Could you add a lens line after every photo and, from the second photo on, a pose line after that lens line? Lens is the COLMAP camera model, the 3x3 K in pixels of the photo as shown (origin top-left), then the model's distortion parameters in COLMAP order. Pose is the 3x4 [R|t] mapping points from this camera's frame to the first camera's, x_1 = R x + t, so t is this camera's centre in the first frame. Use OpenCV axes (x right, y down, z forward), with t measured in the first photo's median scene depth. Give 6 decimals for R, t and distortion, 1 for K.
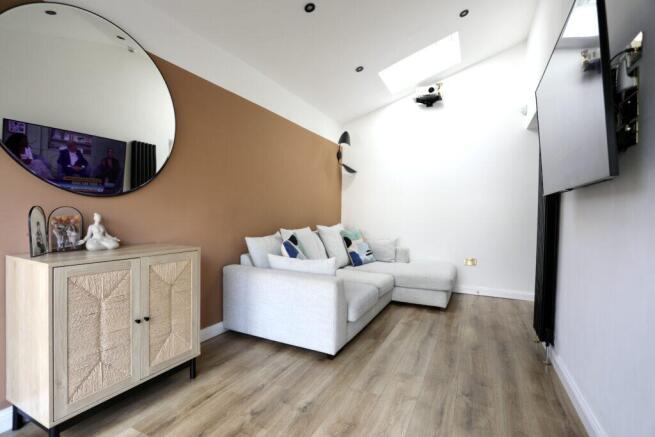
lens RADIAL K [[317.8, 0, 324.9], [0, 317.8, 216.9], [0, 0, 1]] dist [-0.071536, 0.030367]
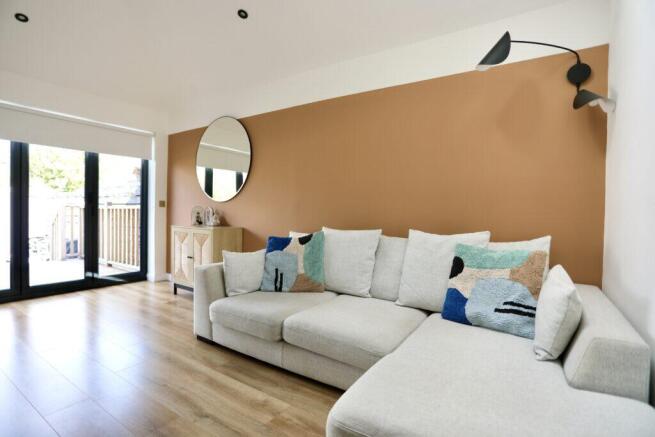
lens RADIAL K [[317.8, 0, 324.9], [0, 317.8, 216.9], [0, 0, 1]] dist [-0.071536, 0.030367]
pose [[-0.125548, -0.003789, -0.992080, 0.862767], [-0.026344, 0.999653, -0.000484, 0.008968], [0.991738, 0.026074, -0.125604, 1.275411]]
